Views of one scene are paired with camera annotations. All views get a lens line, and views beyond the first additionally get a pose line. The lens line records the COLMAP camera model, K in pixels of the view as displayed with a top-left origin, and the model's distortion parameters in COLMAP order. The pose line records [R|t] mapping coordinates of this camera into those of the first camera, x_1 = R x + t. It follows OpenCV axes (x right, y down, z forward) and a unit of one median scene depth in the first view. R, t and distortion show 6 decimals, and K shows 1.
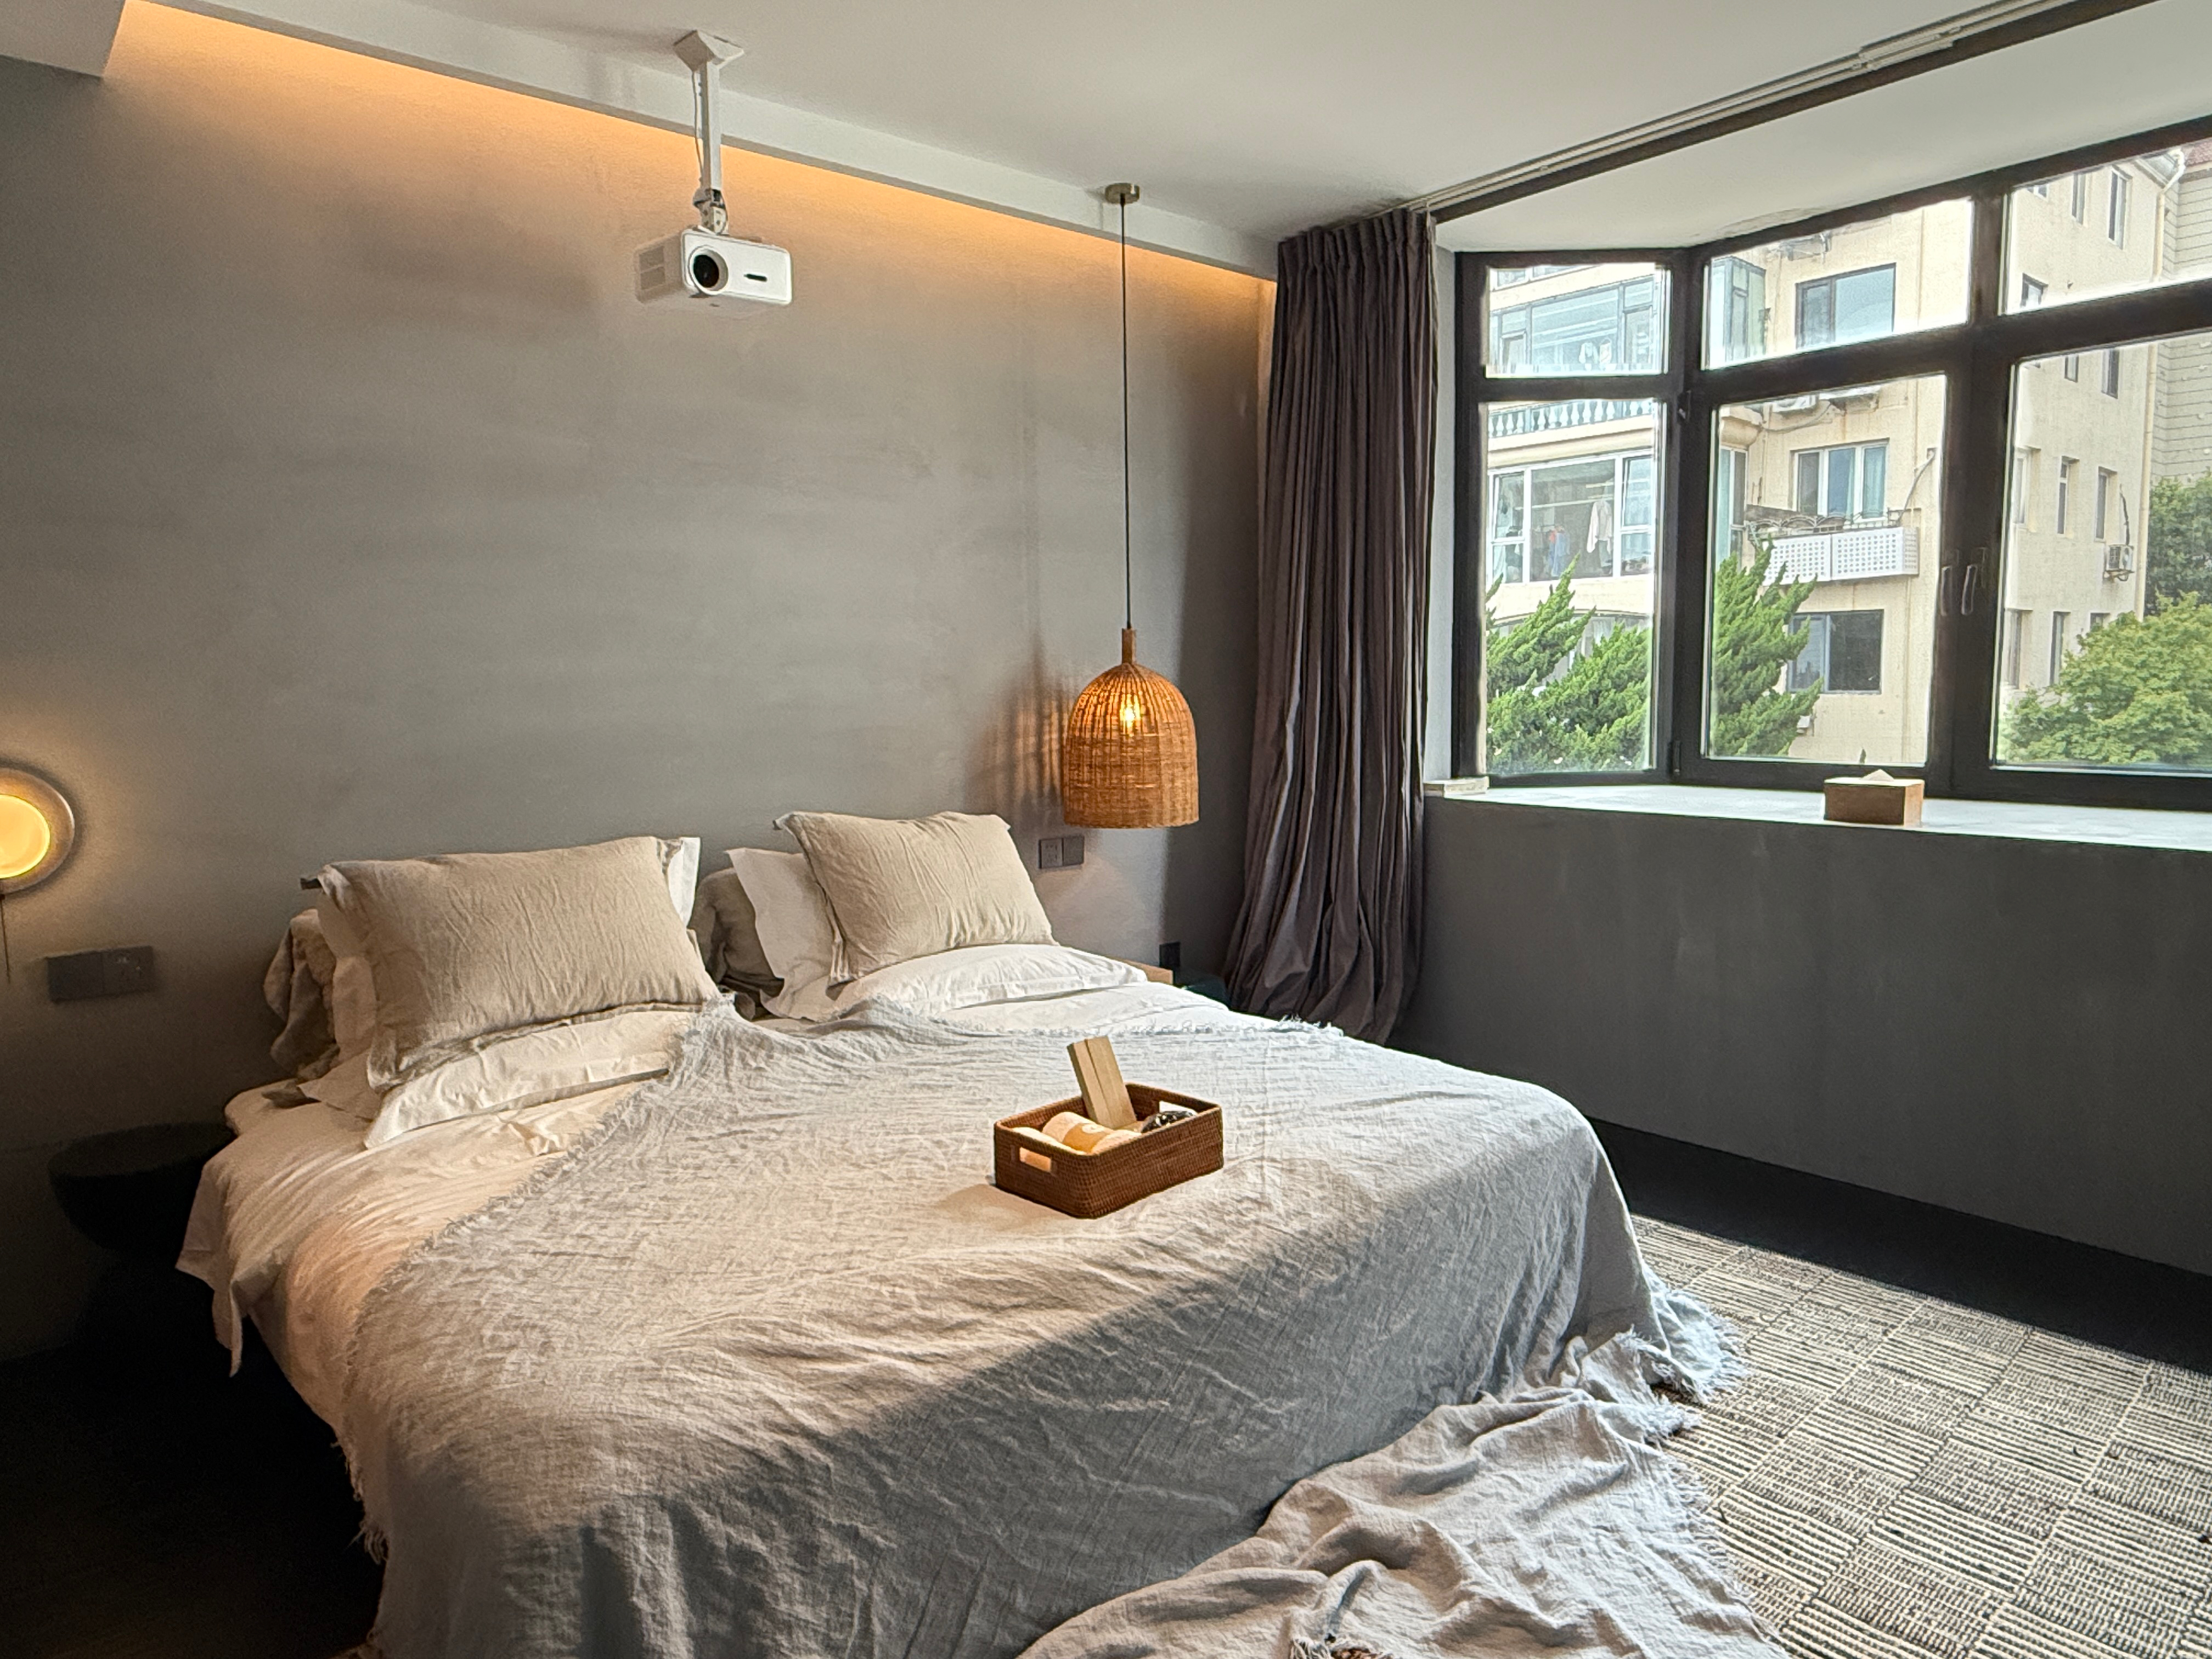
lens RADIAL K [[1369.0, 0, 1101.9], [0, 1369.0, 826.6], [0, 0, 1]] dist [-0.014483, 0.006377]
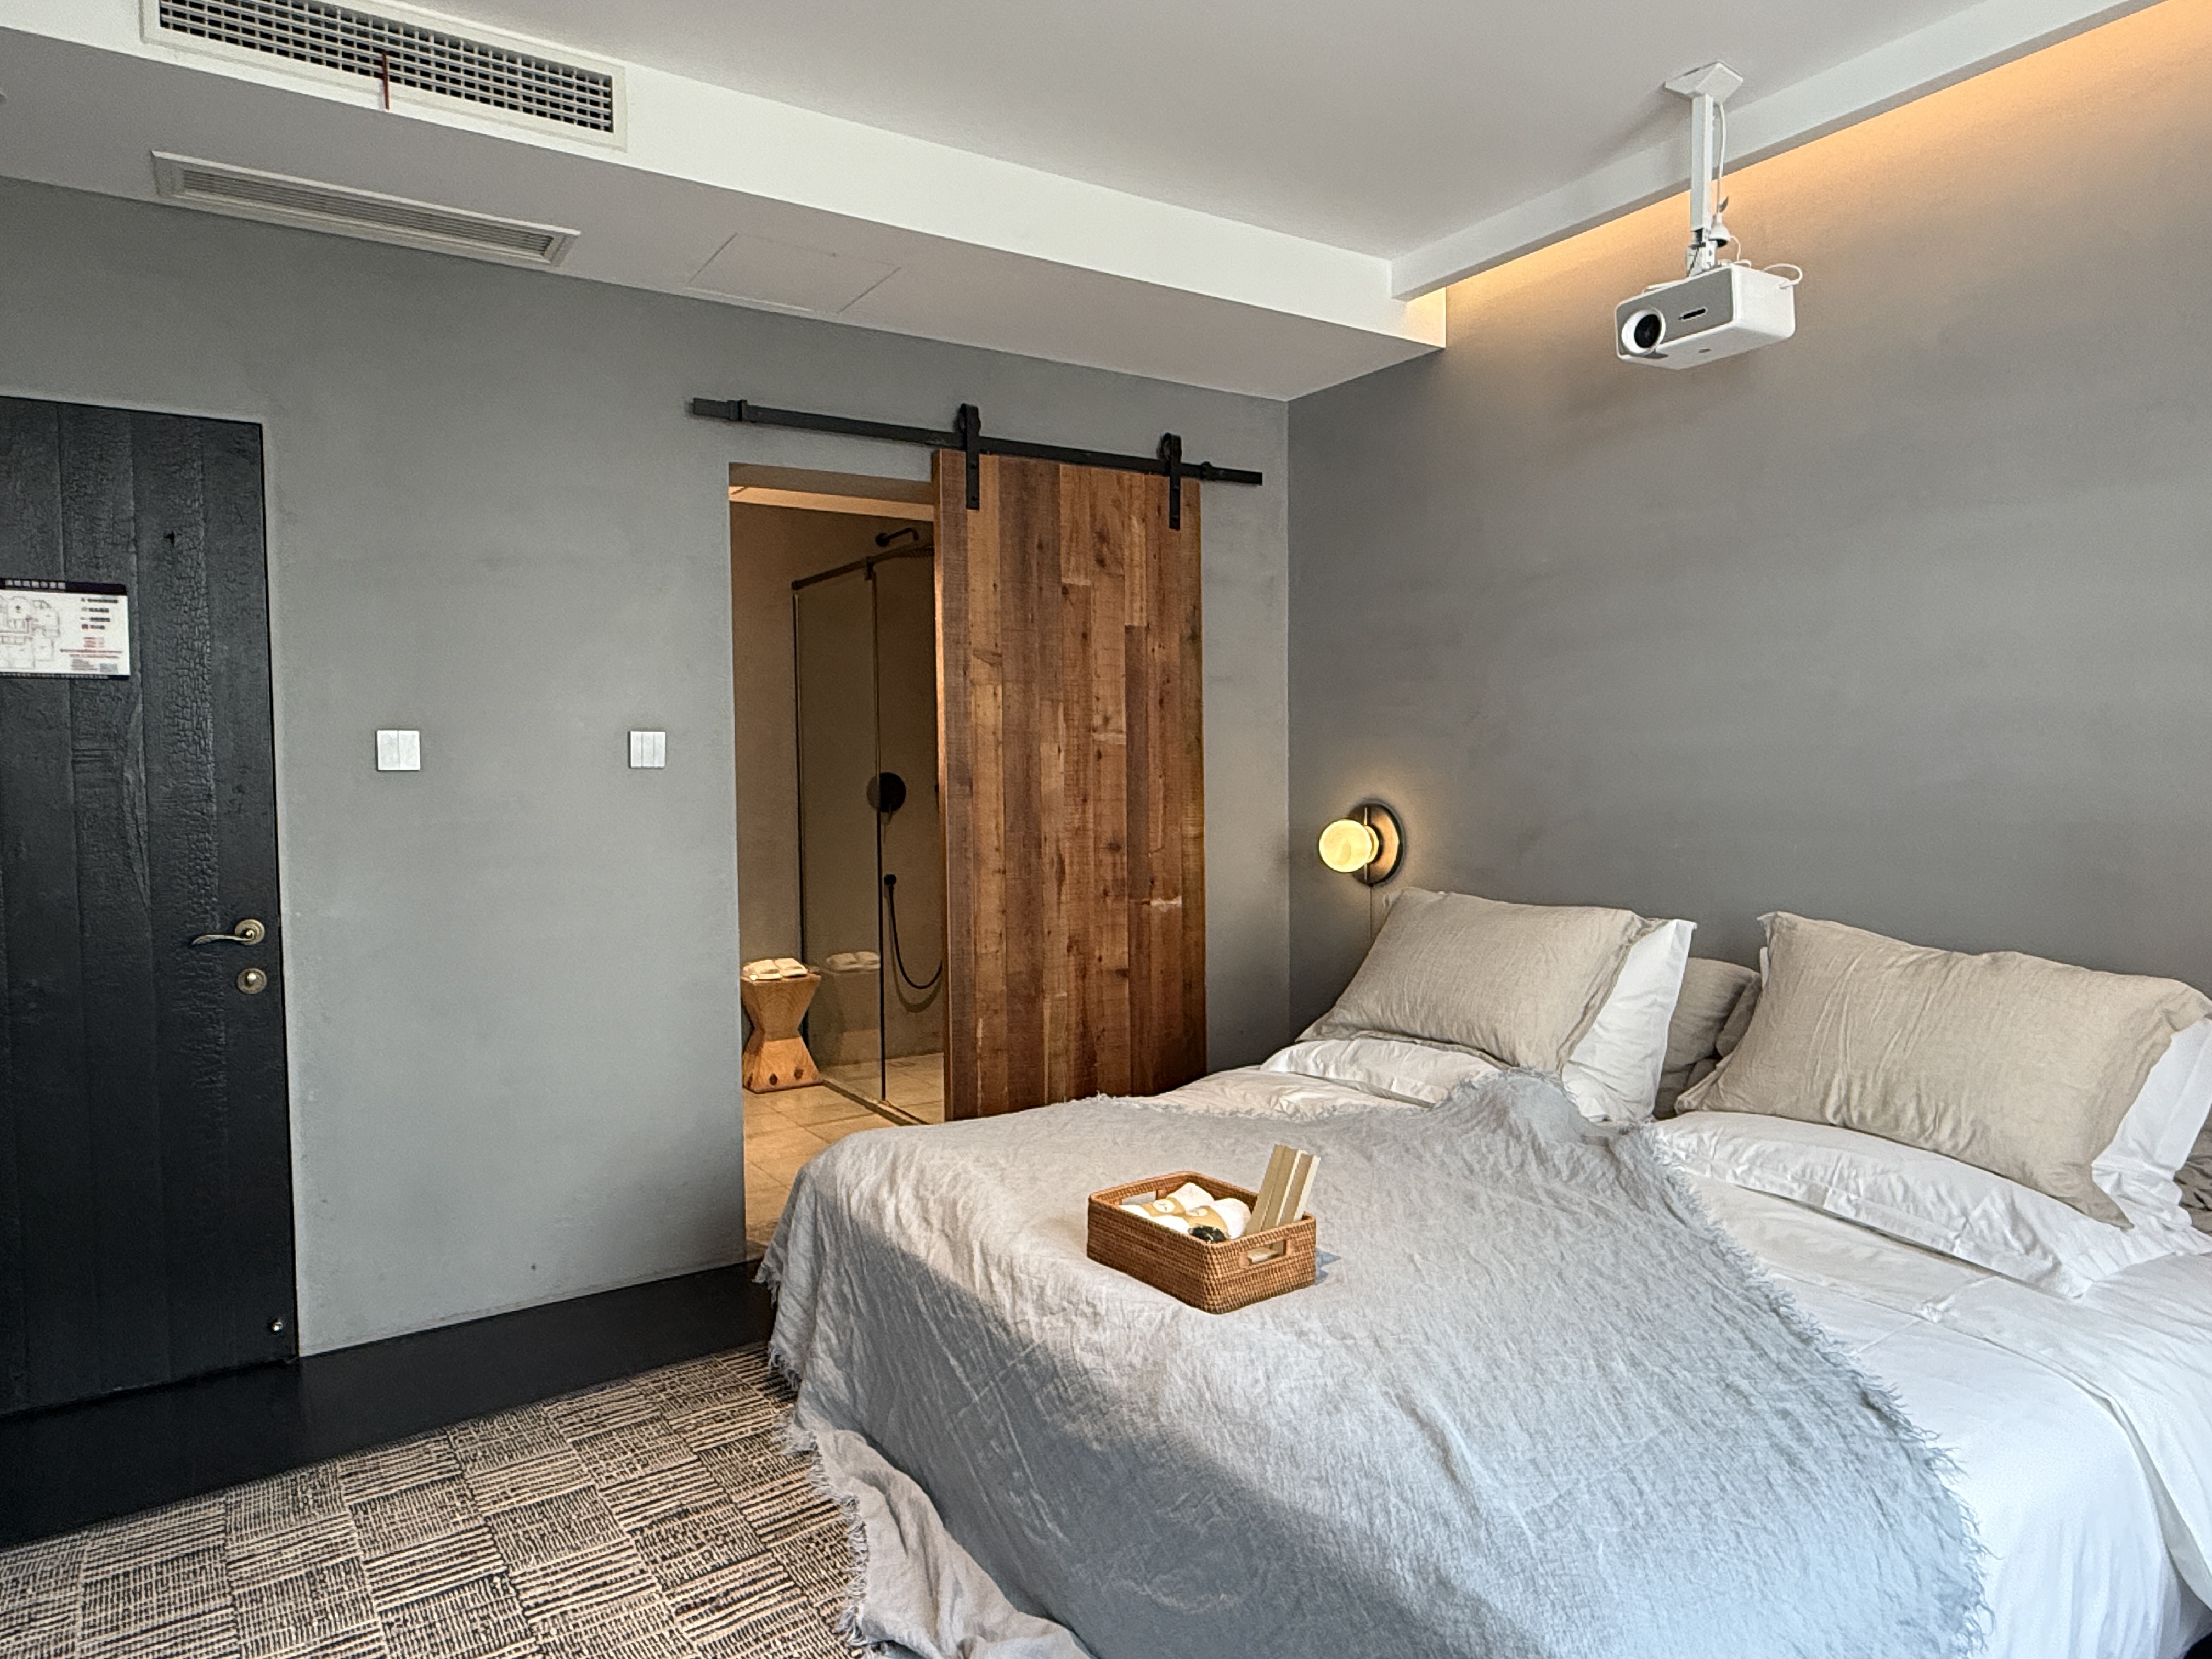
lens RADIAL K [[1369.0, 0, 1104.7], [0, 1369.0, 812.9], [0, 0, 1]] dist [-0.014483, 0.006377]
pose [[-0.116920, 0.058275, -0.991430, 1.070294], [-0.098883, 0.992633, 0.070007, -0.146667], [0.988206, 0.106220, -0.110296, 1.101896]]
